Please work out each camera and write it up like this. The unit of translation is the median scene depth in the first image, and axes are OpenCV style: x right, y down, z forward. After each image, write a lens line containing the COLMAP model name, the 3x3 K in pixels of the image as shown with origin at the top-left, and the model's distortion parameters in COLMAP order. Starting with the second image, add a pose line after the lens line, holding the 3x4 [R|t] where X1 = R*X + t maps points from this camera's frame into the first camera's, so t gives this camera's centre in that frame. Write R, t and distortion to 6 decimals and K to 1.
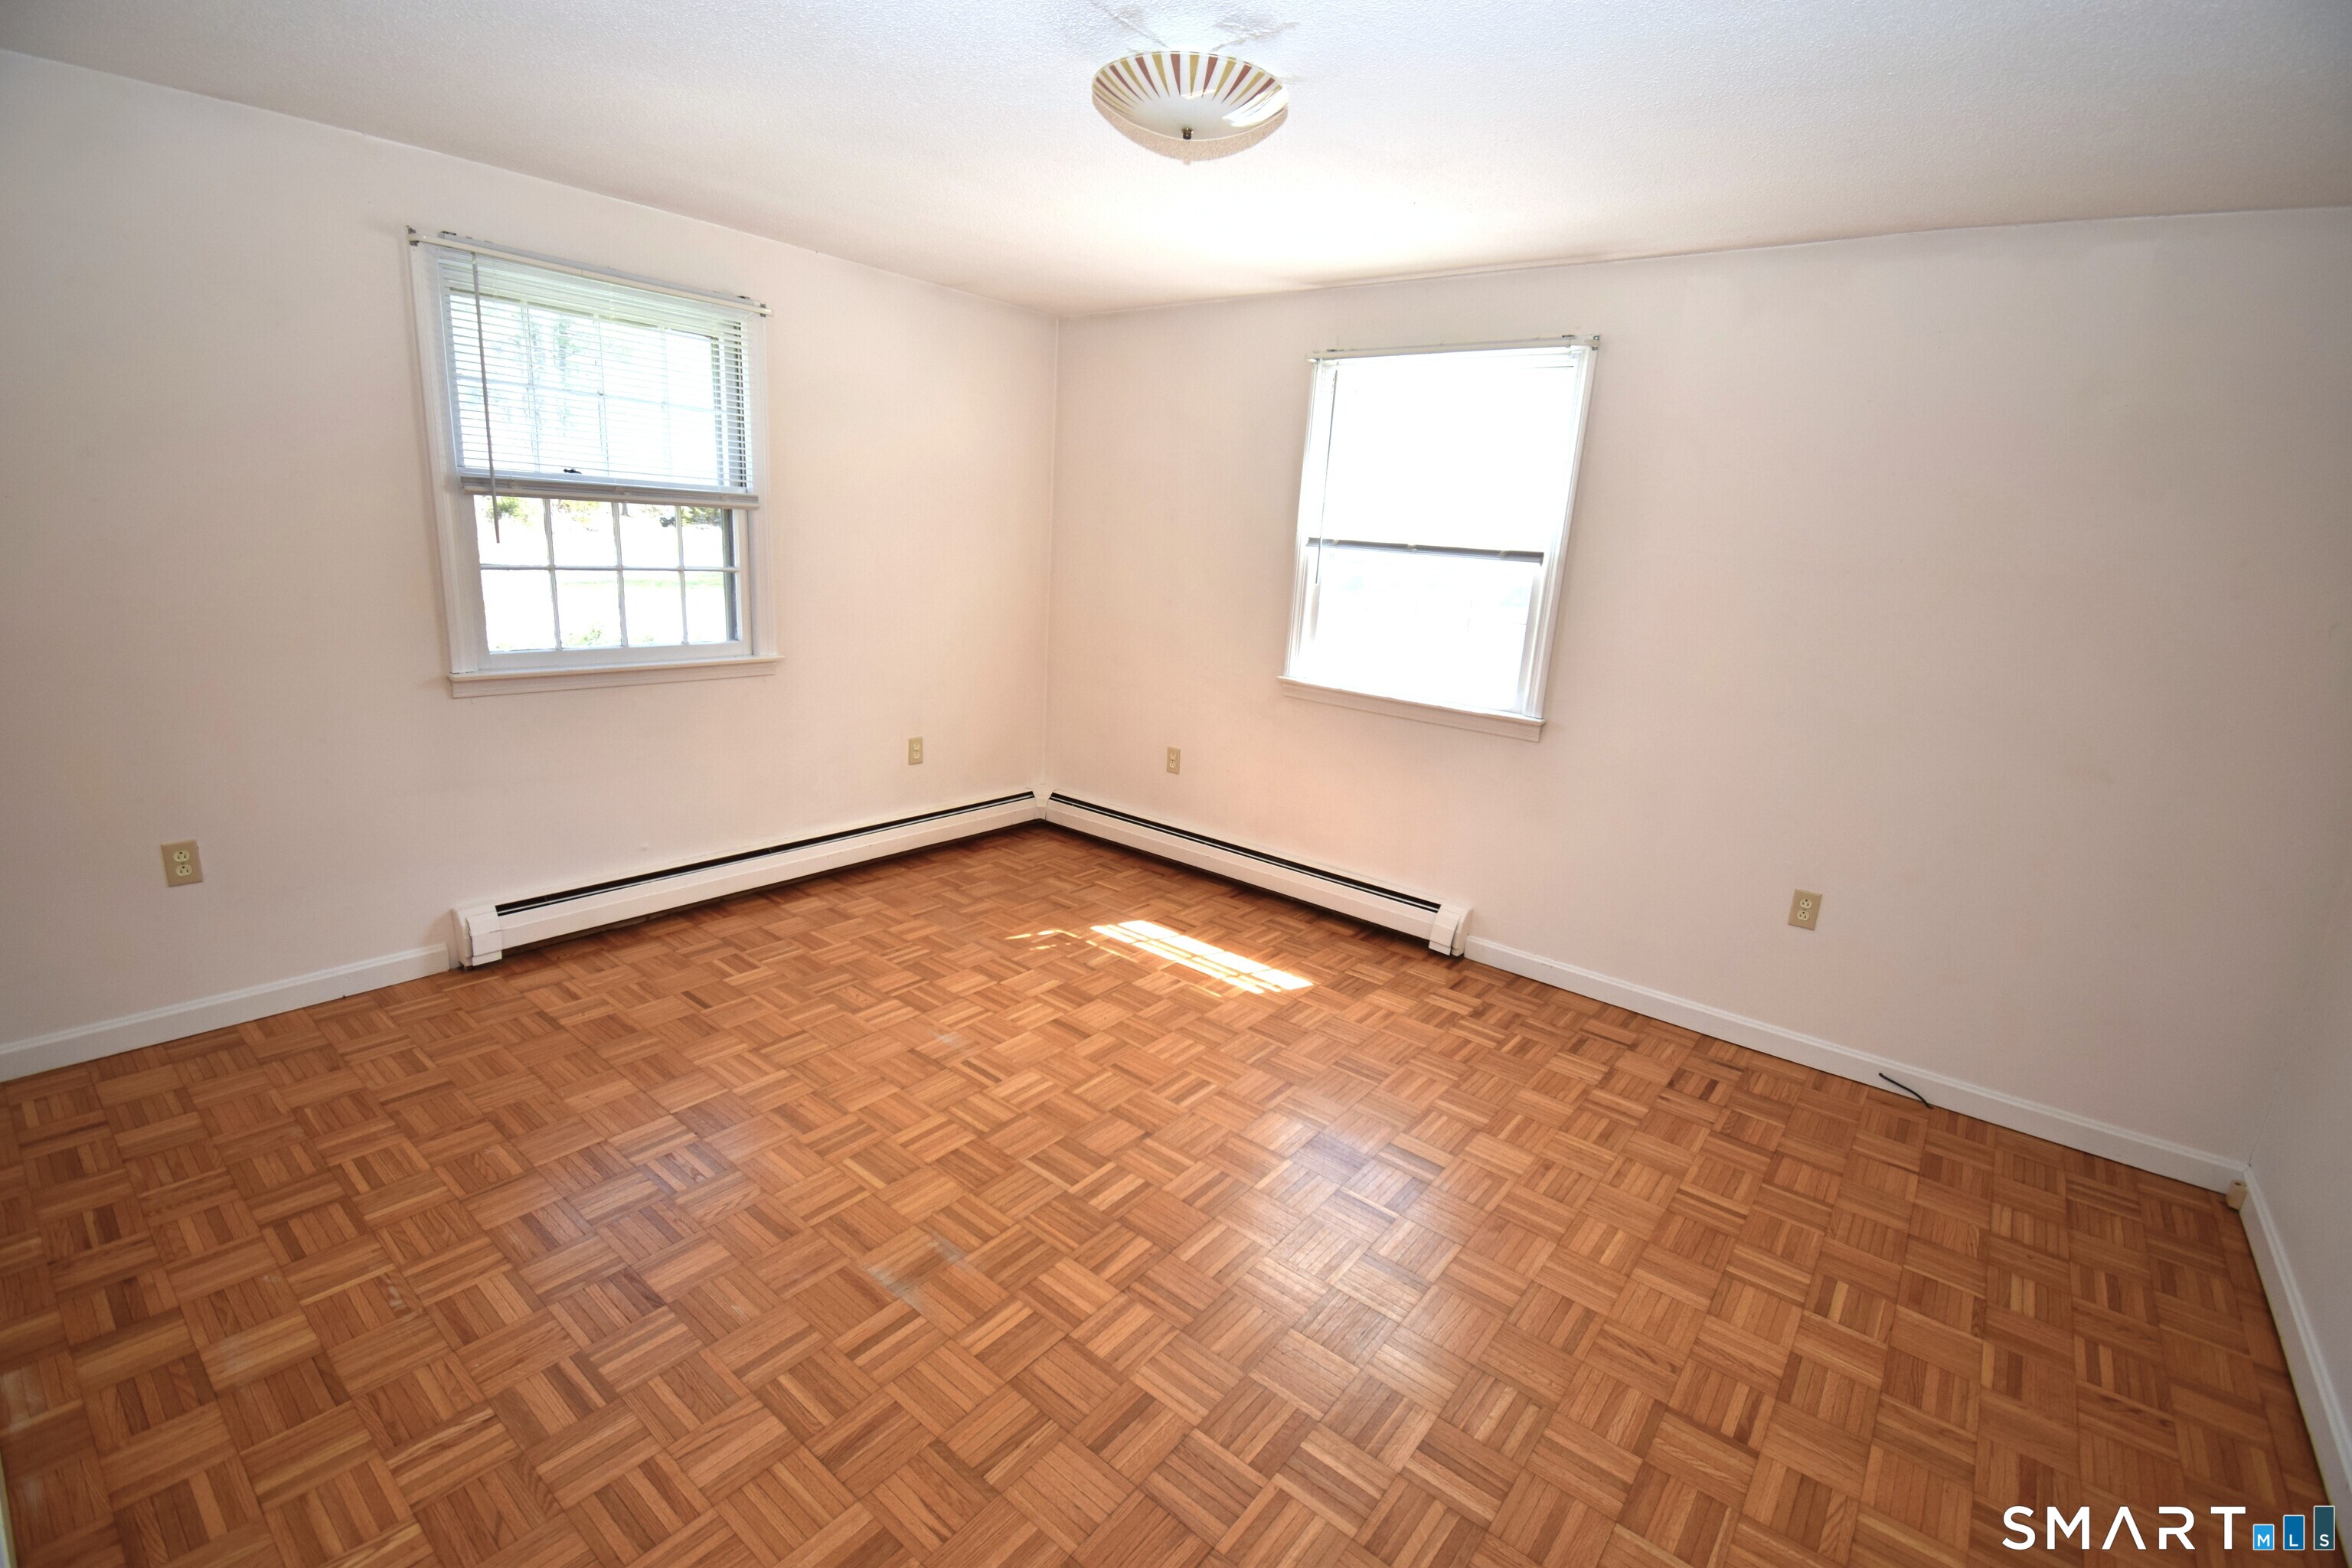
lens RADIAL K [[1043.7, 0, 1168.7], [0, 1043.7, 781.0], [0, 0, 1]] dist [0.010969, -0.009502]
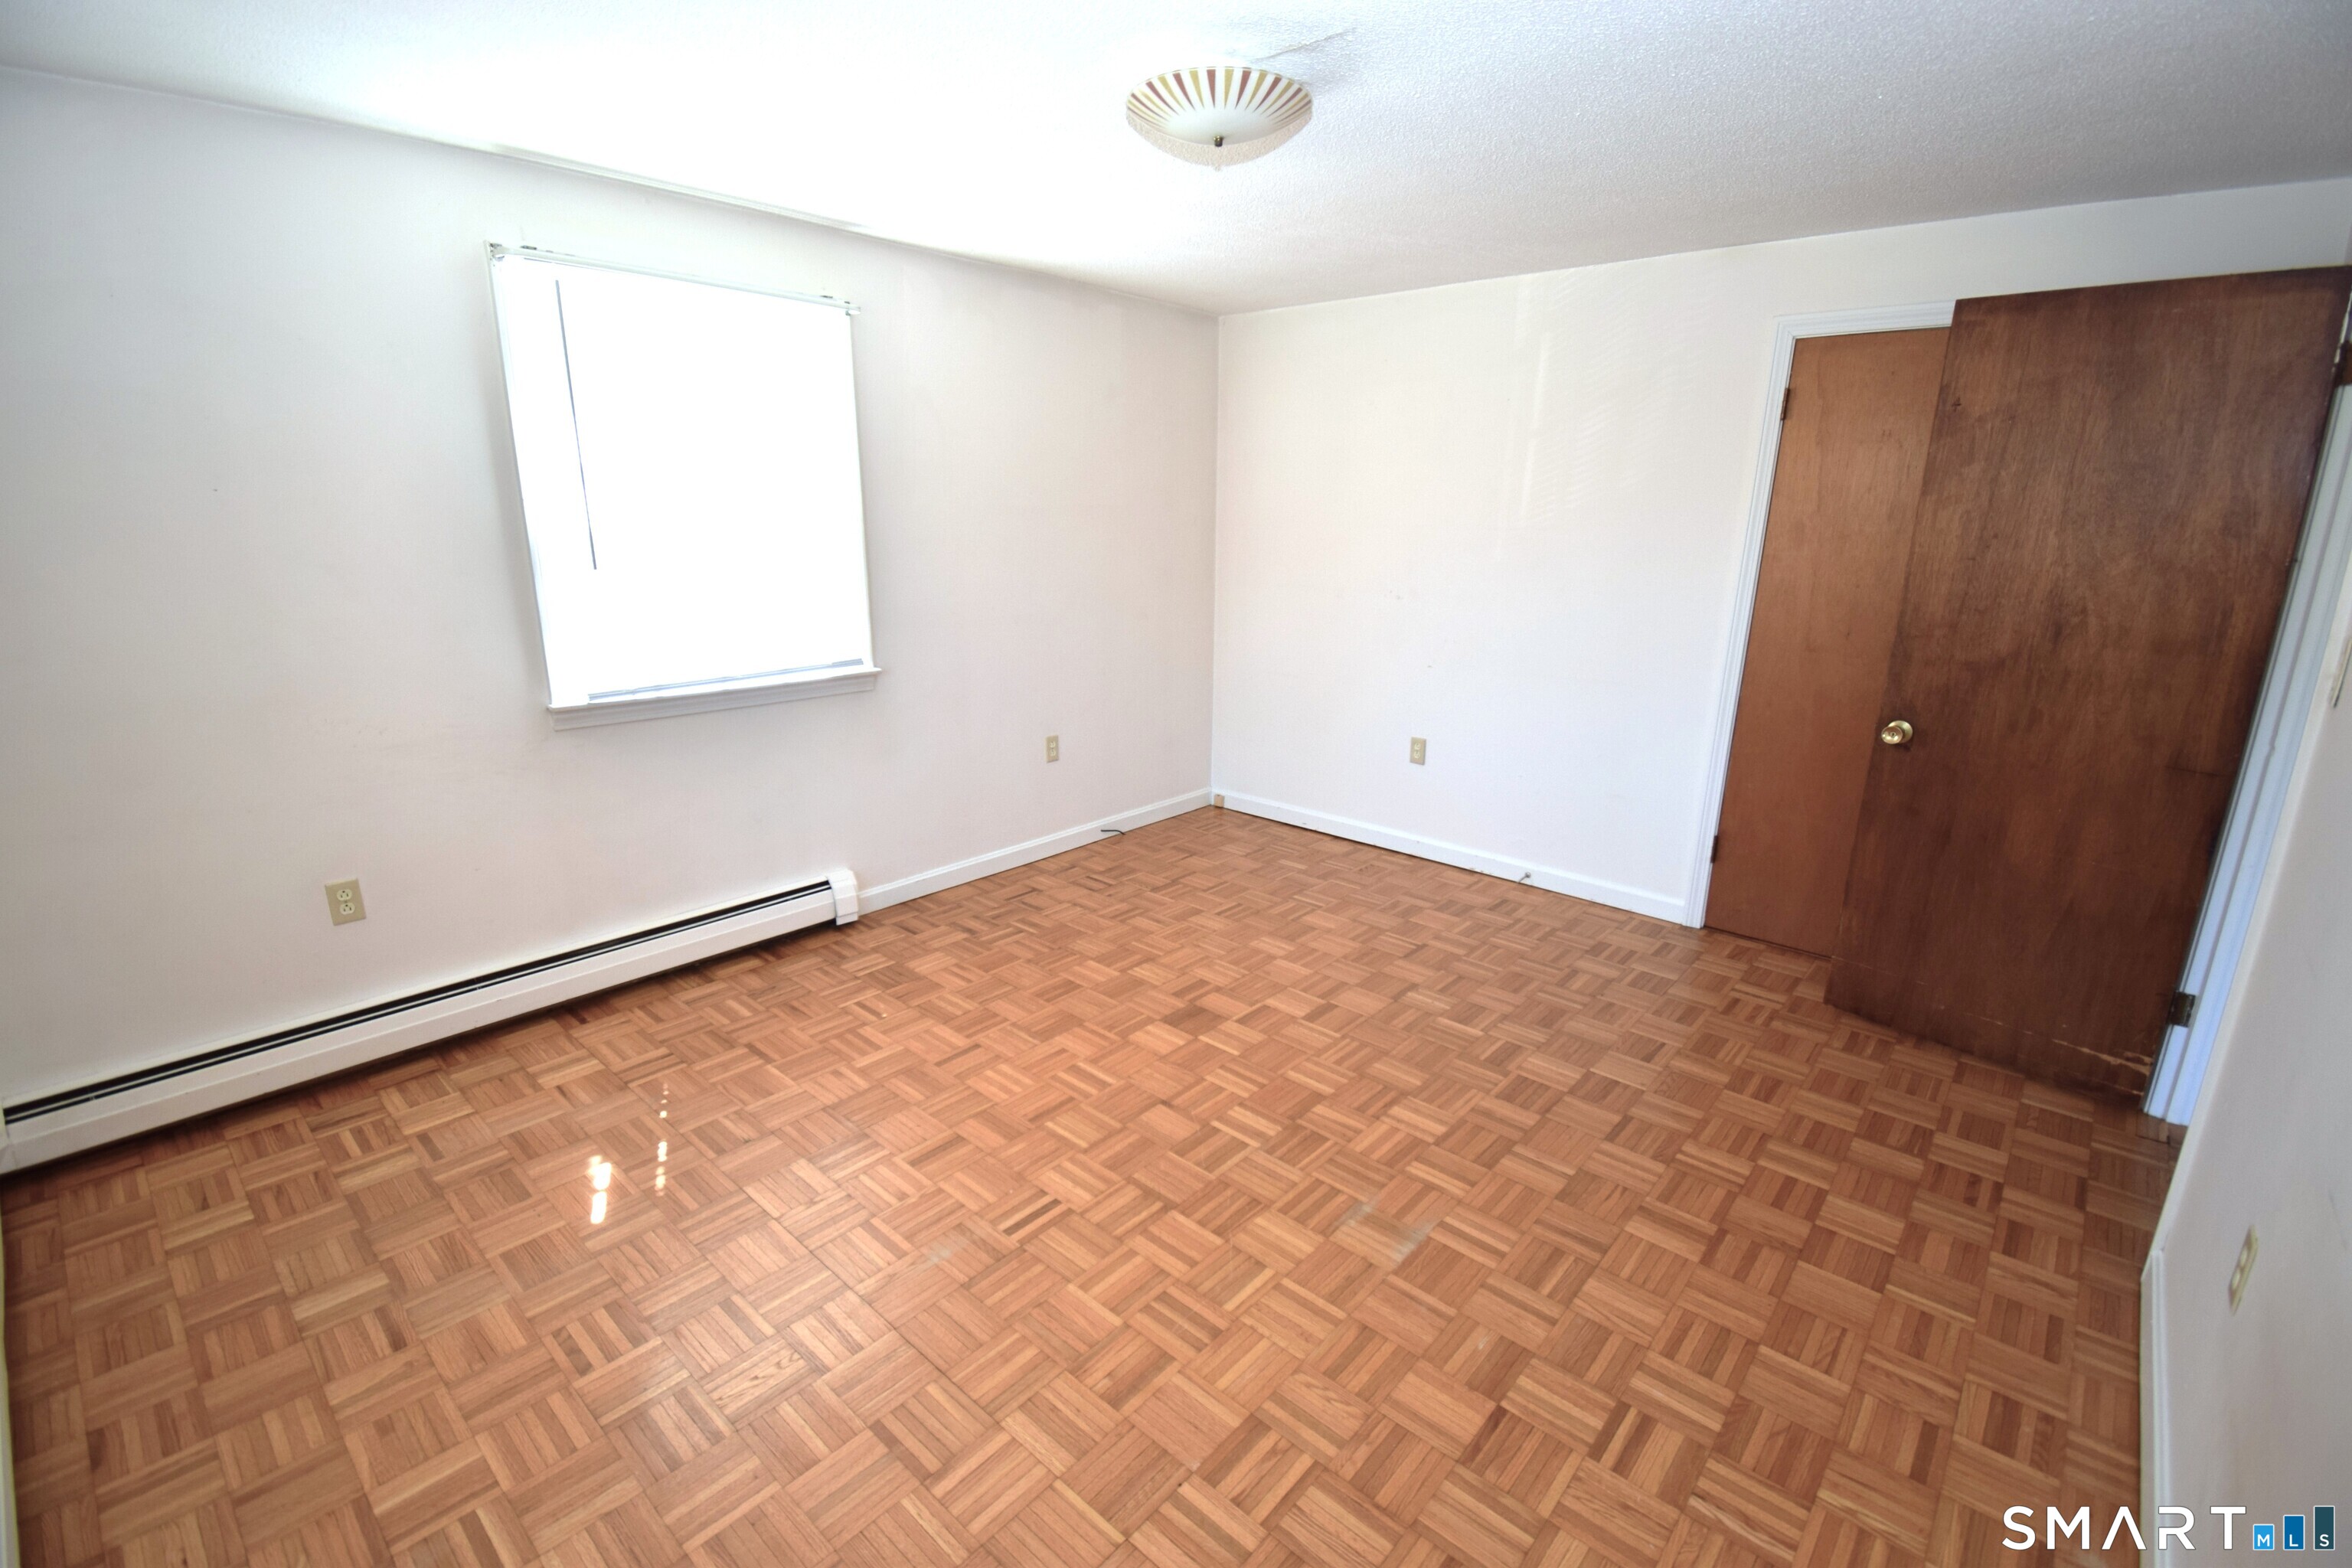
lens RADIAL K [[1043.7, 0, 1186.5], [0, 1043.7, 793.2], [0, 0, 1]] dist [0.010969, -0.009502]
pose [[0.040086, -0.324554, 0.945018, -0.876575], [0.232474, 0.922853, 0.307080, -0.251019], [-0.971776, 0.207383, 0.112444, 0.779376]]
